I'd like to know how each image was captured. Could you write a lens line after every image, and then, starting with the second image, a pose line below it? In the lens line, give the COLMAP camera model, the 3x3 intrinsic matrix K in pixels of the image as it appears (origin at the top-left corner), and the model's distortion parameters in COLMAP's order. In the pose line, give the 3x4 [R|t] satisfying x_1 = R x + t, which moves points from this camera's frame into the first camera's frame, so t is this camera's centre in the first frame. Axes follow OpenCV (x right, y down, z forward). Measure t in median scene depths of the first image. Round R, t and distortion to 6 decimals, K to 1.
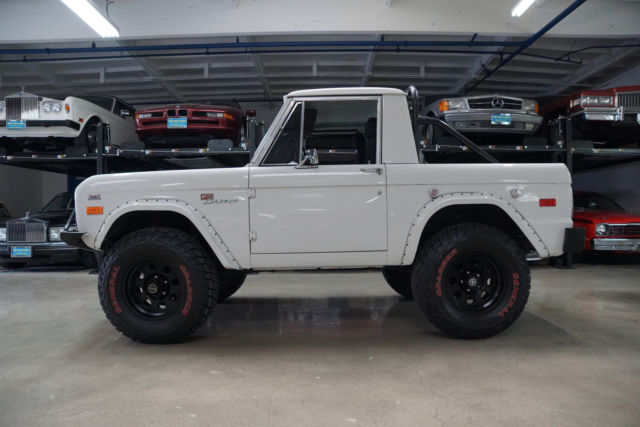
lens RADIAL K [[437.4, 0, 318.0], [0, 437.4, 220.8], [0, 0, 1]] dist [-0.141015, 0.100566]
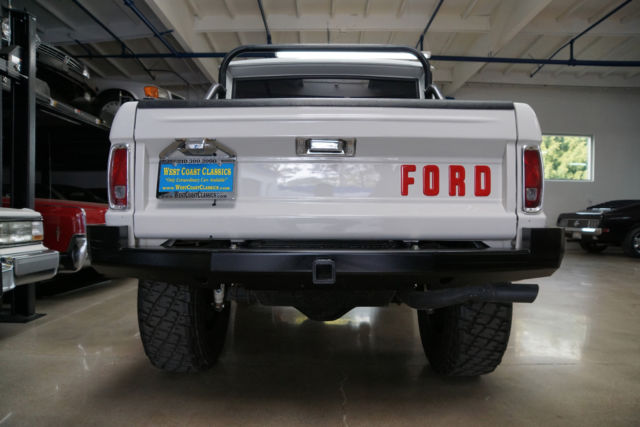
lens RADIAL K [[437.4, 0, 318.0], [0, 437.4, 220.8], [0, 0, 1]] dist [-0.141015, 0.100566]
pose [[0.003584, -0.006922, 0.999970, -0.630296], [0.008312, 0.999942, 0.006892, 0.006300], [-0.999959, 0.008287, 0.003642, 0.651338]]
